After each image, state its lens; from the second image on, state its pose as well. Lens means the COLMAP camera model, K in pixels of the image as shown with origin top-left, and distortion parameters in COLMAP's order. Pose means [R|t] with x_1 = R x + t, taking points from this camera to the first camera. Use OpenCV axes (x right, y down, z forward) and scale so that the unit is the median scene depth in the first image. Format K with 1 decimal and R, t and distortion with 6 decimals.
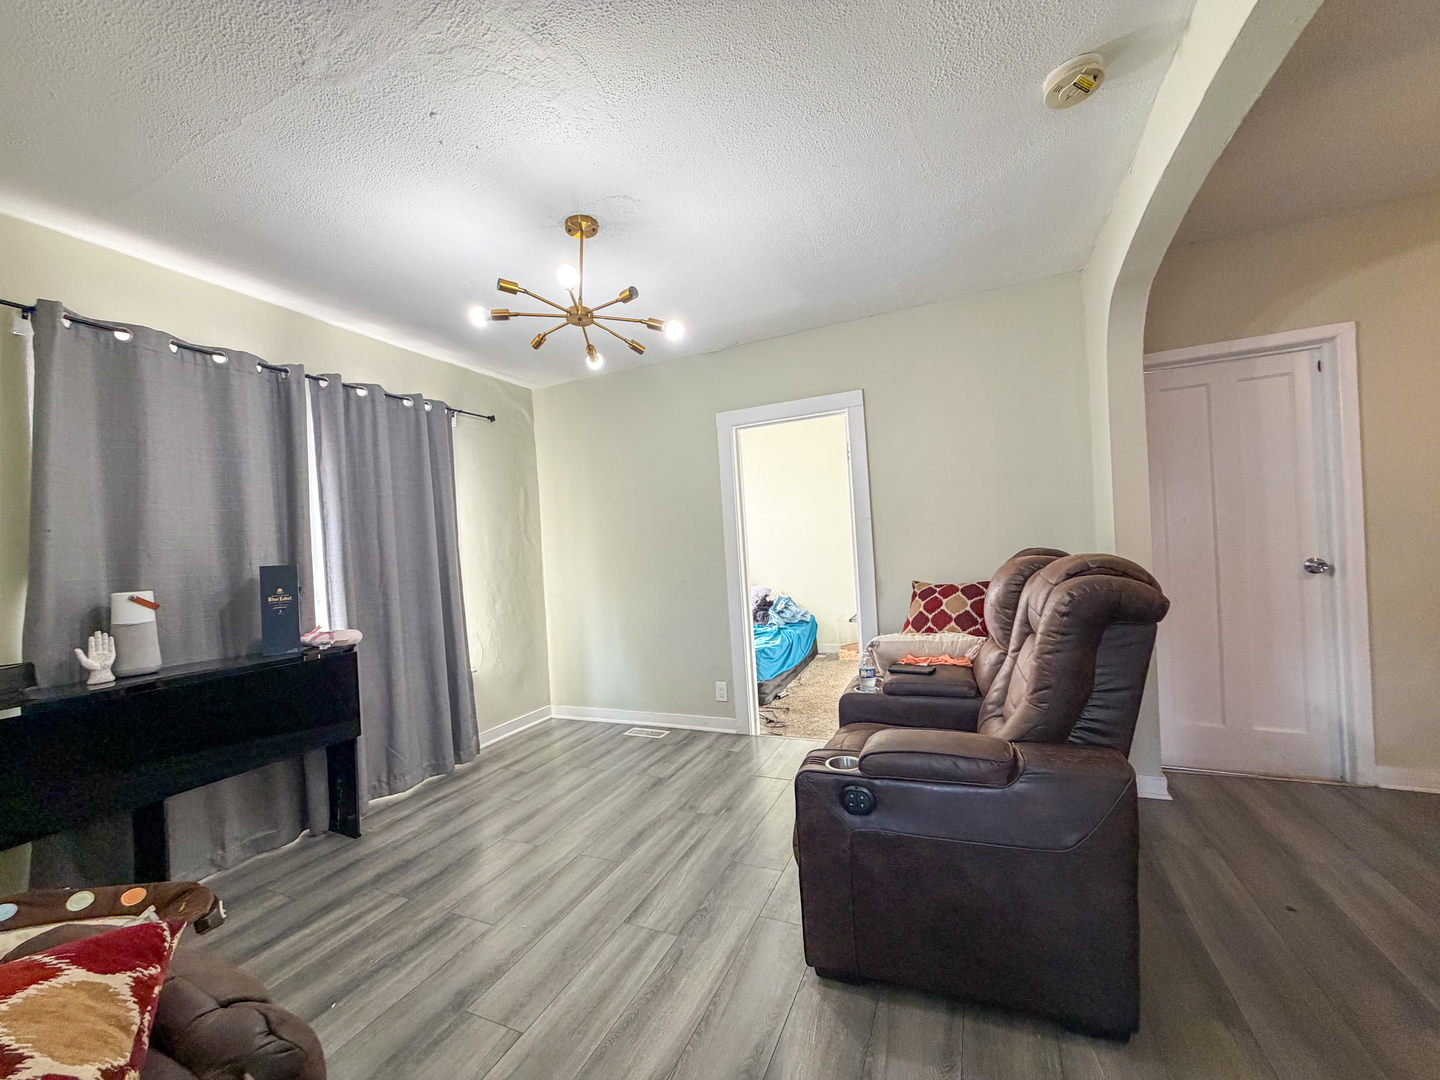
lens RADIAL K [[569.3, 0, 716.1], [0, 569.3, 541.8], [0, 0, 1]] dist [-0.003264, -0.000072]
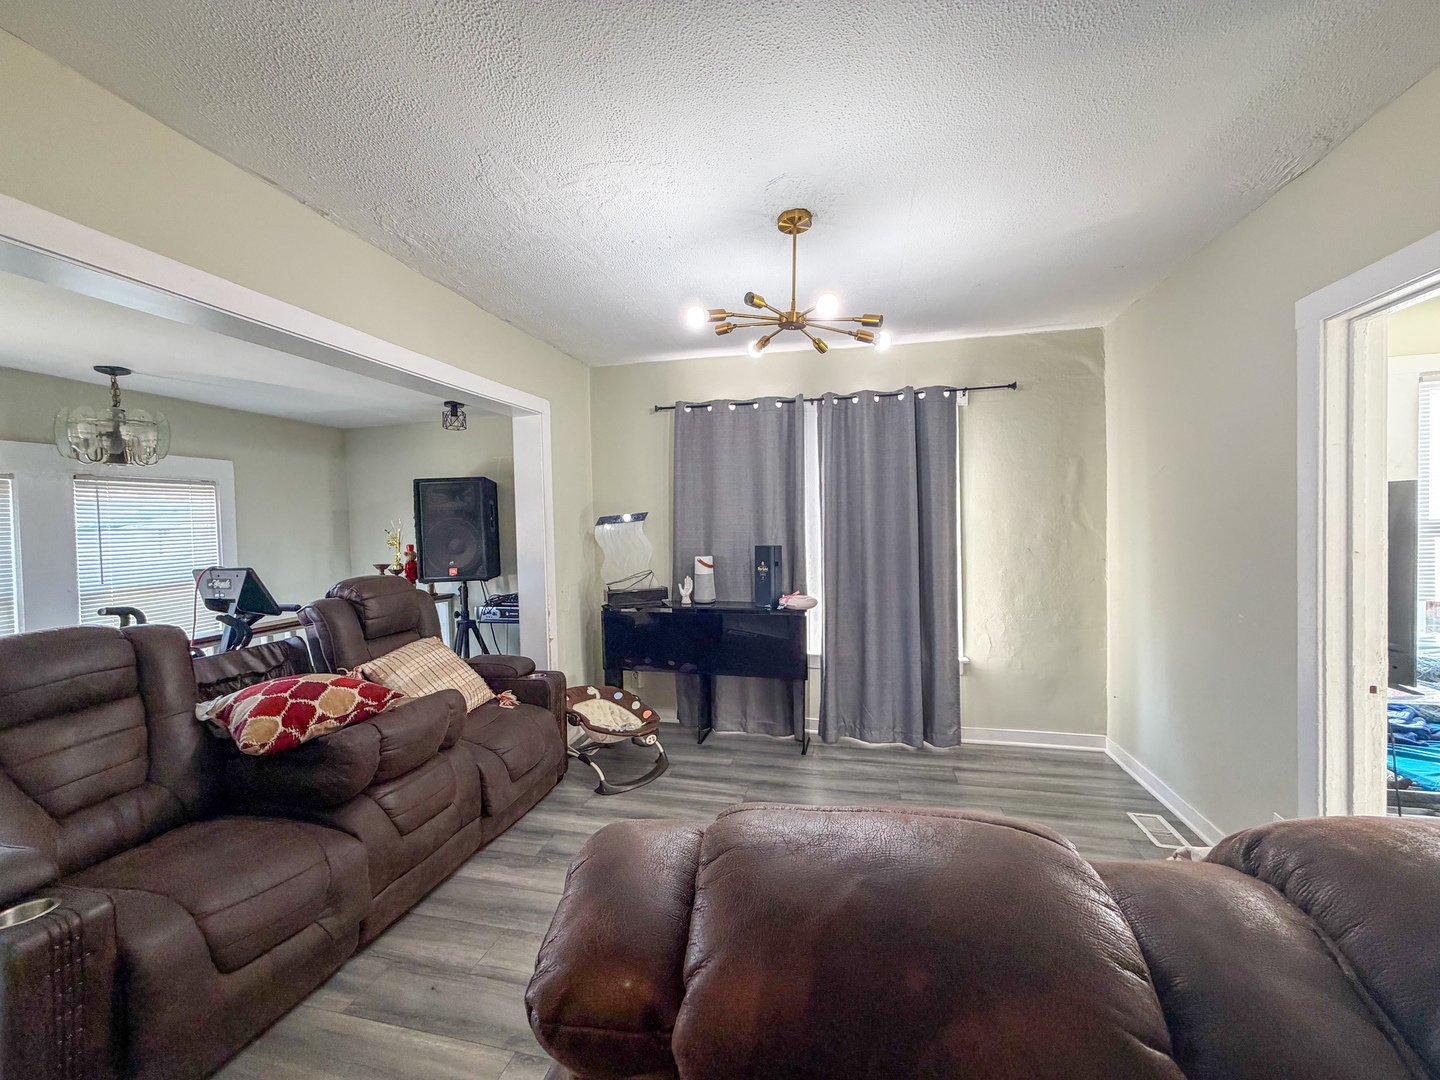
lens RADIAL K [[569.3, 0, 714.5], [0, 569.3, 541.0], [0, 0, 1]] dist [-0.003264, -0.000072]
pose [[0.192270, 0.082871, -0.977837, 0.447384], [0.014480, 0.996080, 0.087264, -0.071539], [0.981235, -0.030937, 0.190316, 0.429879]]
